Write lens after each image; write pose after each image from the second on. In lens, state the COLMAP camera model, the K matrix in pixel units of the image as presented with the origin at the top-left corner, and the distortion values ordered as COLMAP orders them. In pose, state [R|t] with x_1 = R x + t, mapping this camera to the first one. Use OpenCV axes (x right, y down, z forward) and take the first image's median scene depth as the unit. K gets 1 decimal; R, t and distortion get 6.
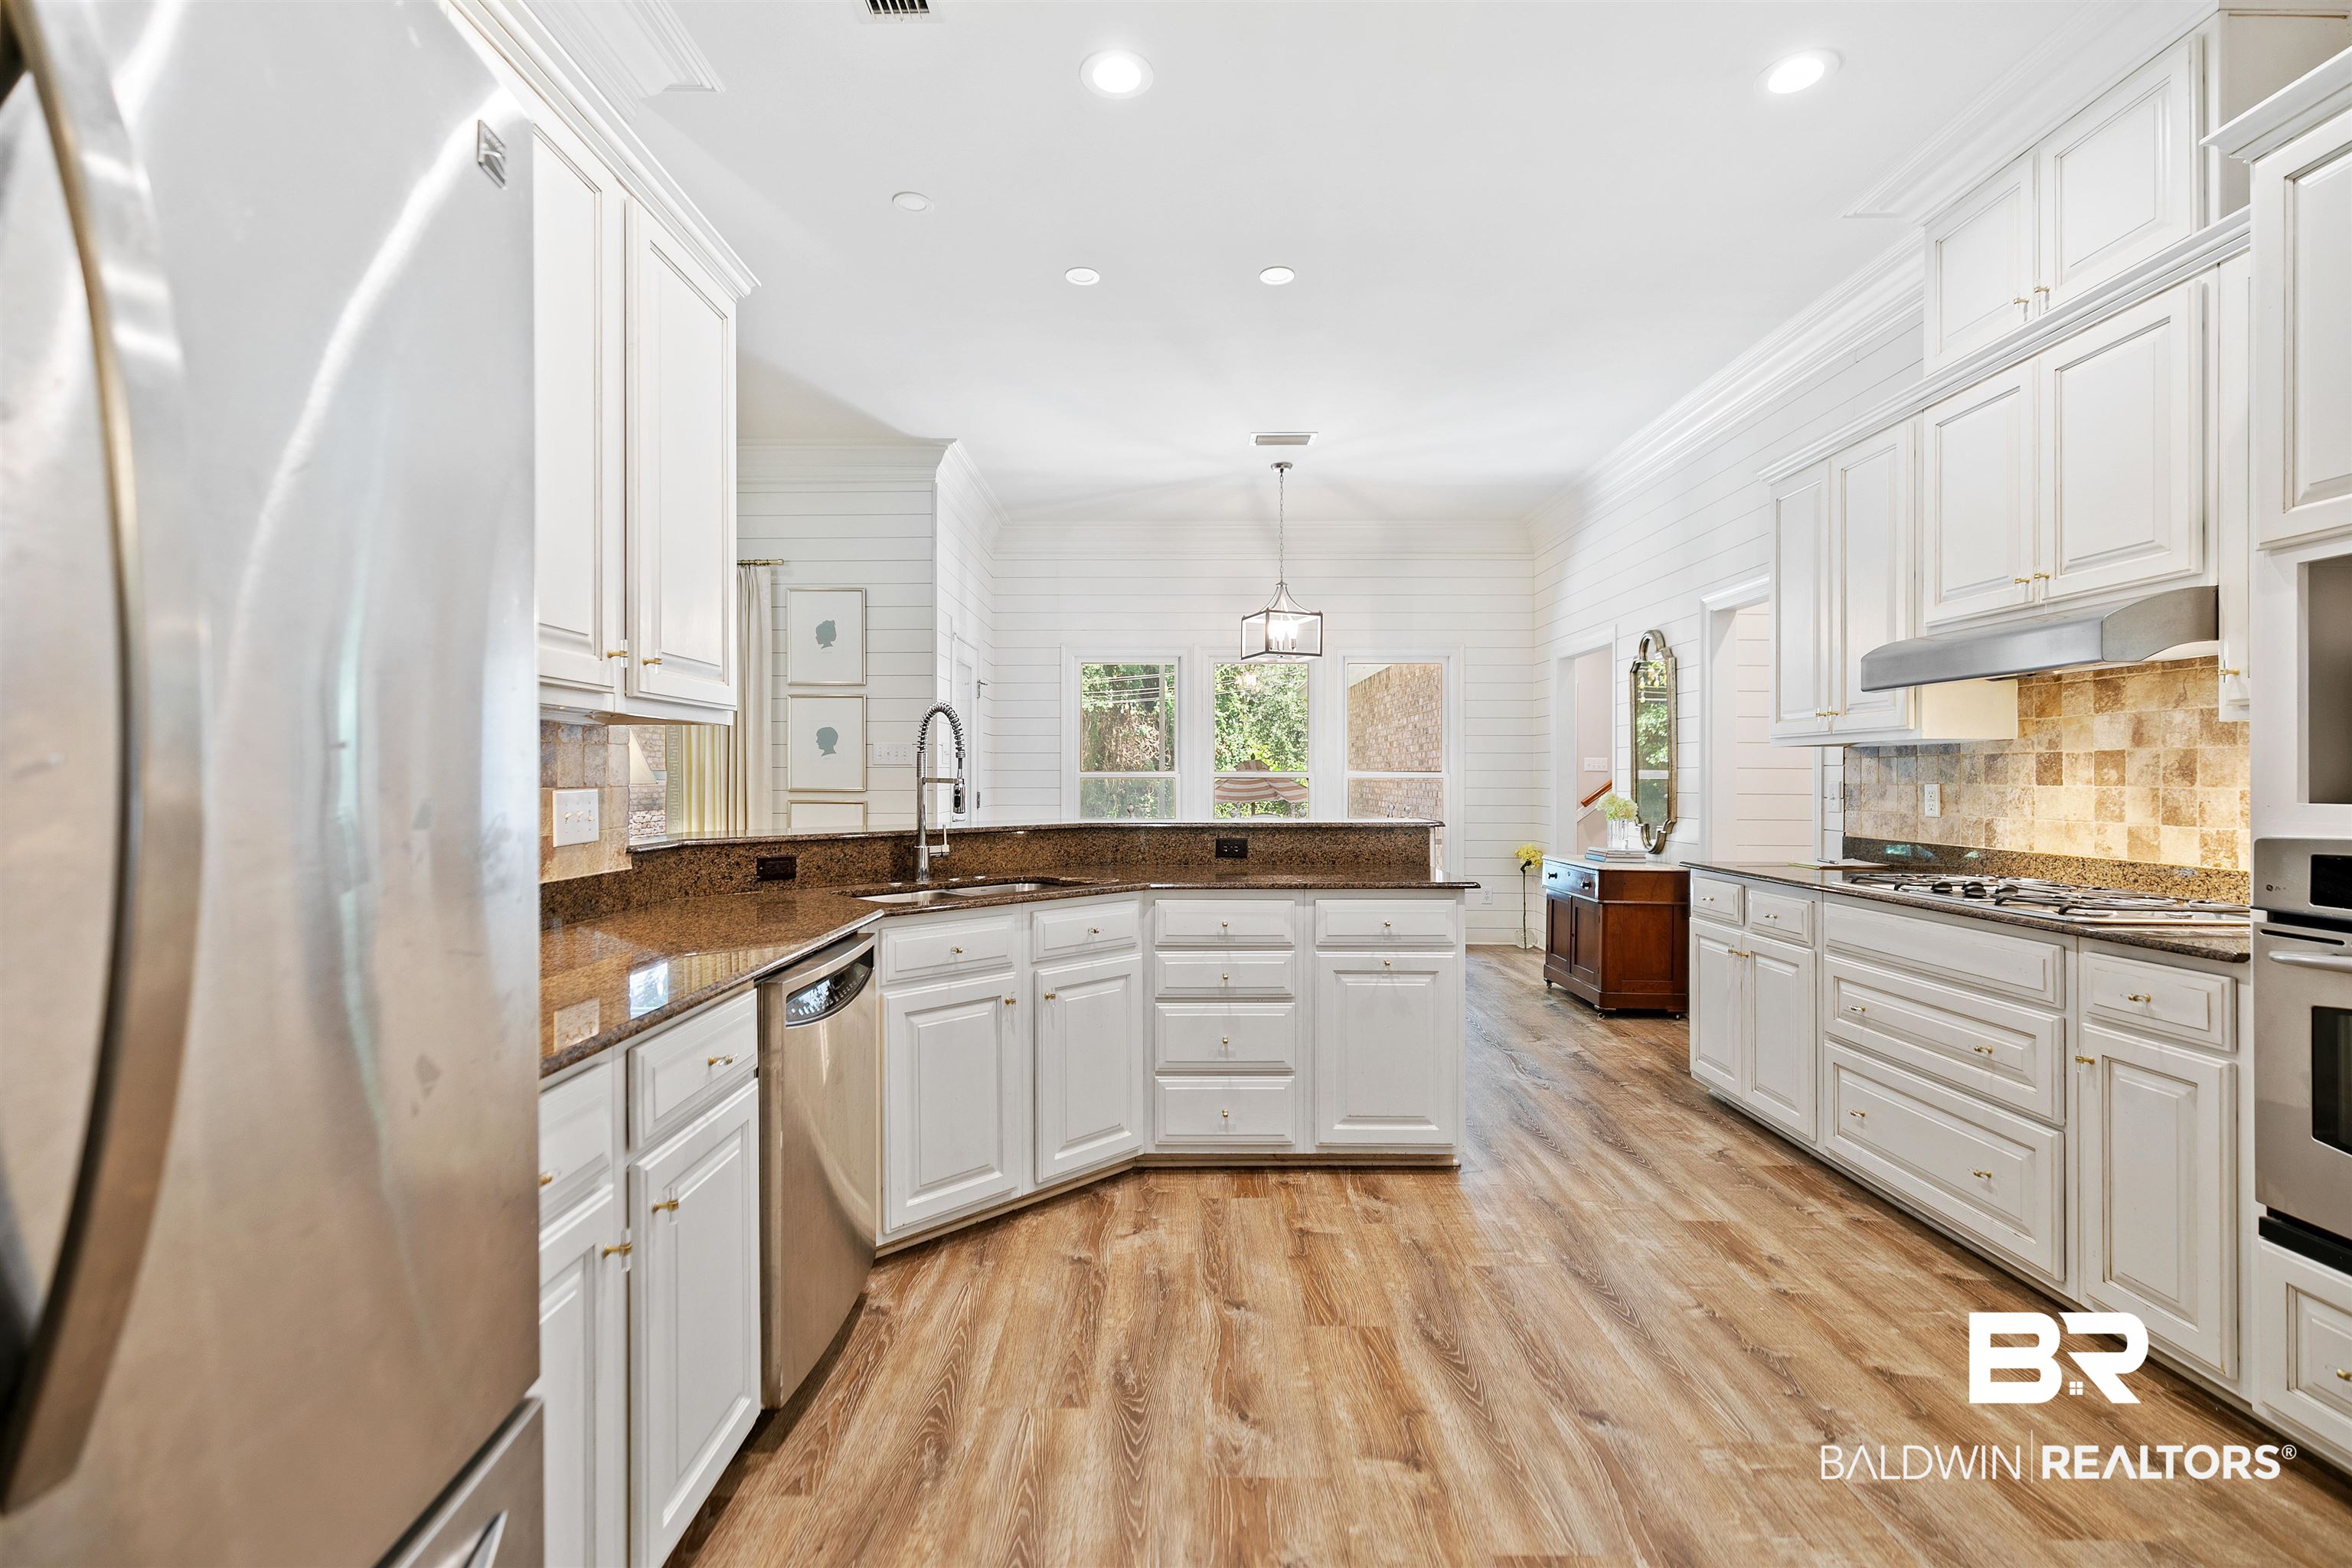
lens RADIAL K [[1050.1, 0, 1166.1], [0, 1050.1, 772.2], [0, 0, 1]] dist [0.004191, 0.000480]
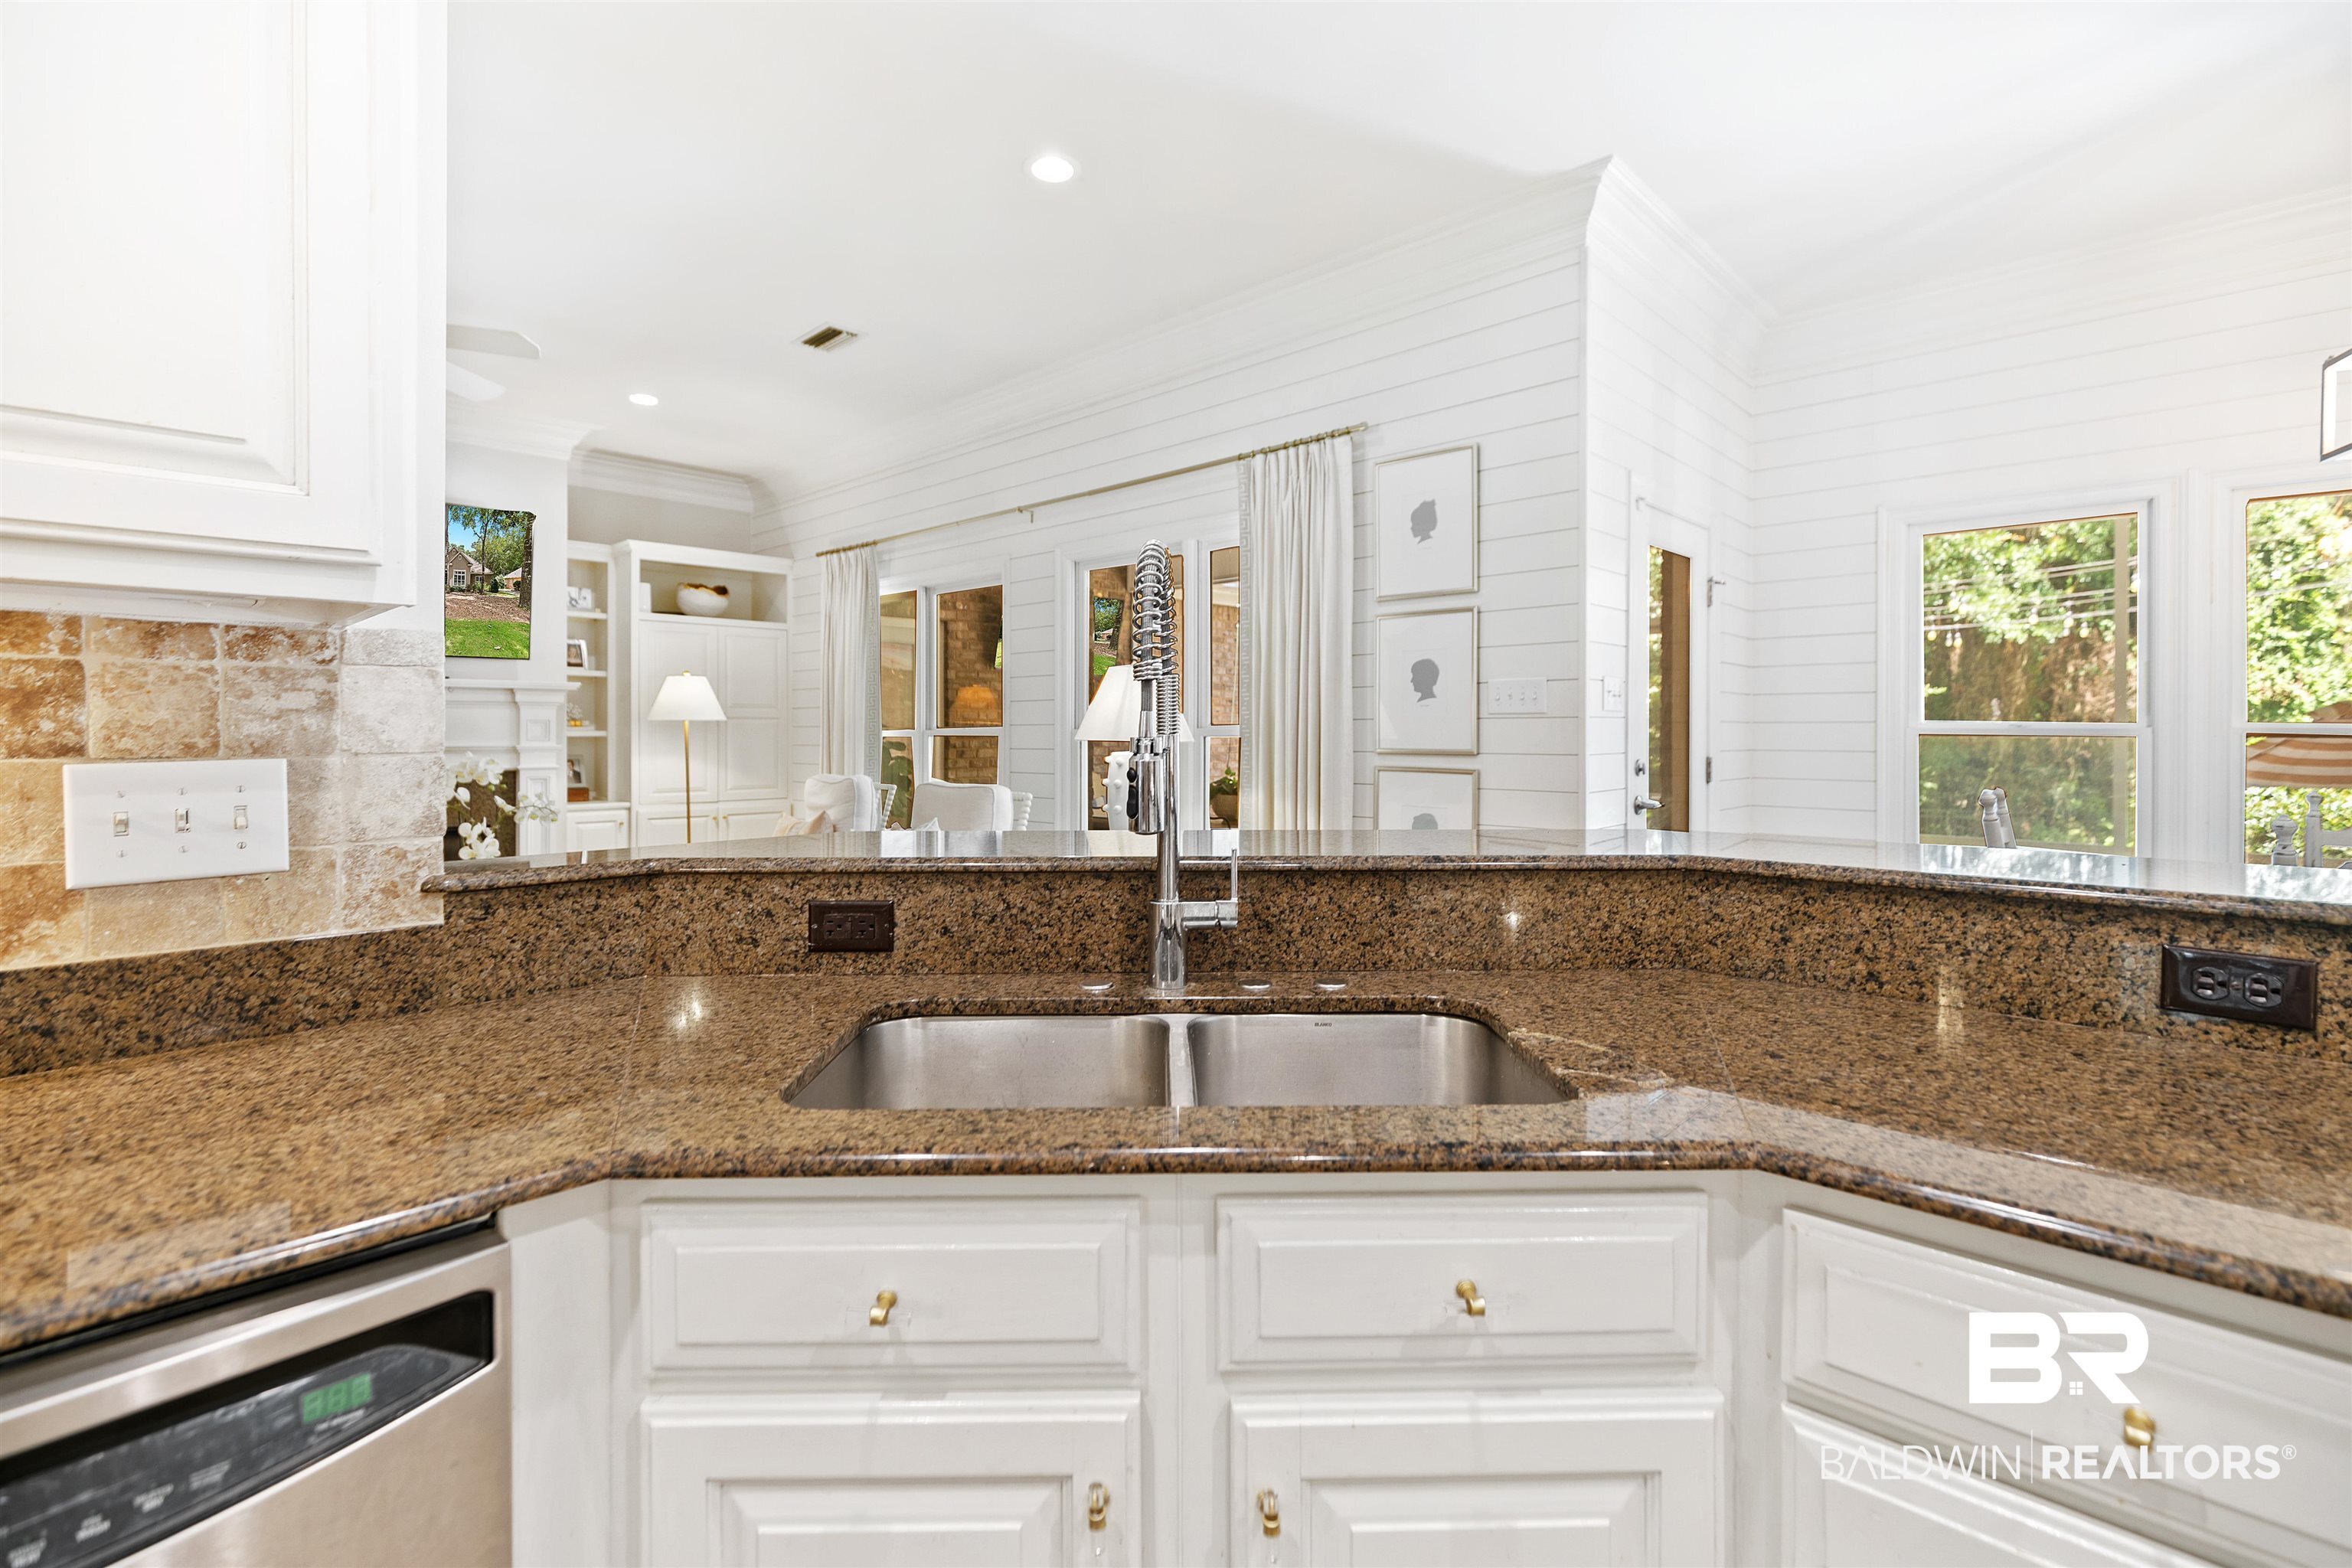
lens RADIAL K [[1063.4, 0, 1188.5], [0, 1063.4, 741.5], [0, 0, 1]] dist [-0.000188, 0.000253]
pose [[0.729429, 0.004789, -0.684039, 0.066150], [0.004118, 0.999927, 0.011391, 0.003158], [0.684044, -0.011126, 0.729356, 0.765826]]
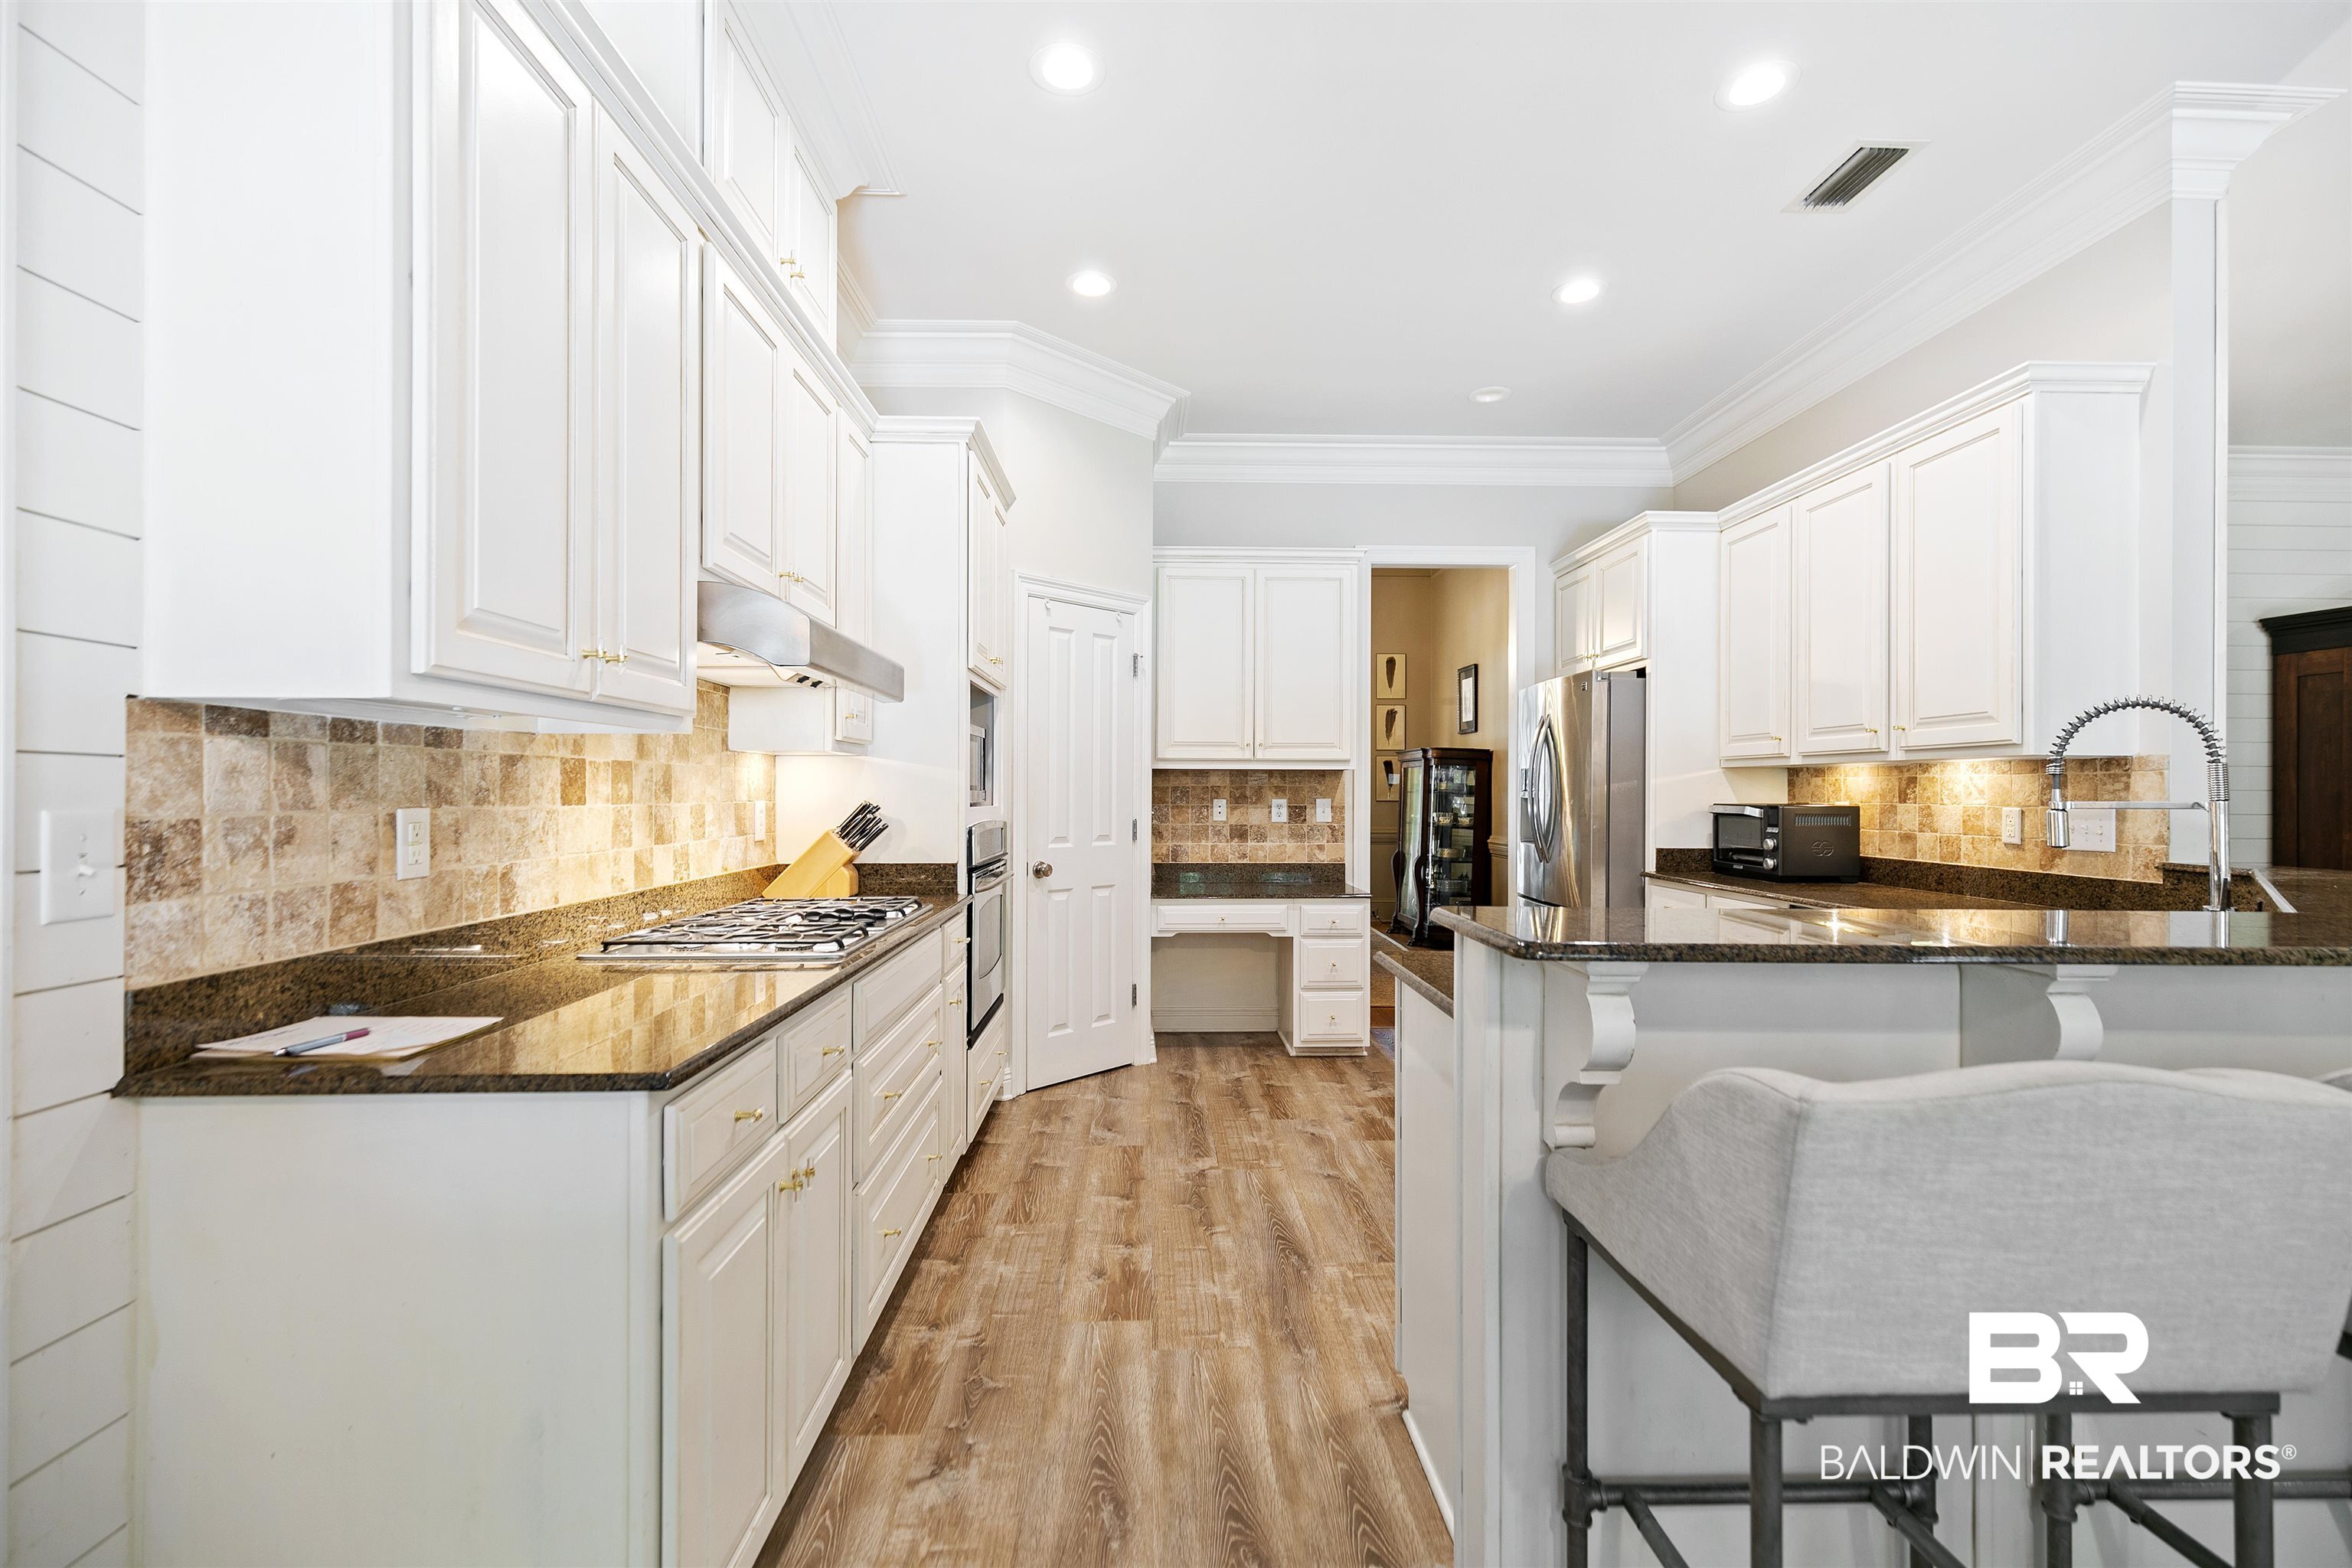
lens RADIAL K [[1057.7, 0, 1165.8], [0, 1057.7, 789.1], [0, 0, 1]] dist [-0.000828, -0.000124]
pose [[-0.999438, -0.004784, -0.033172, 0.490531], [-0.004536, 0.999961, -0.007533, 0.005538], [0.033207, -0.007378, -0.999421, 1.800159]]
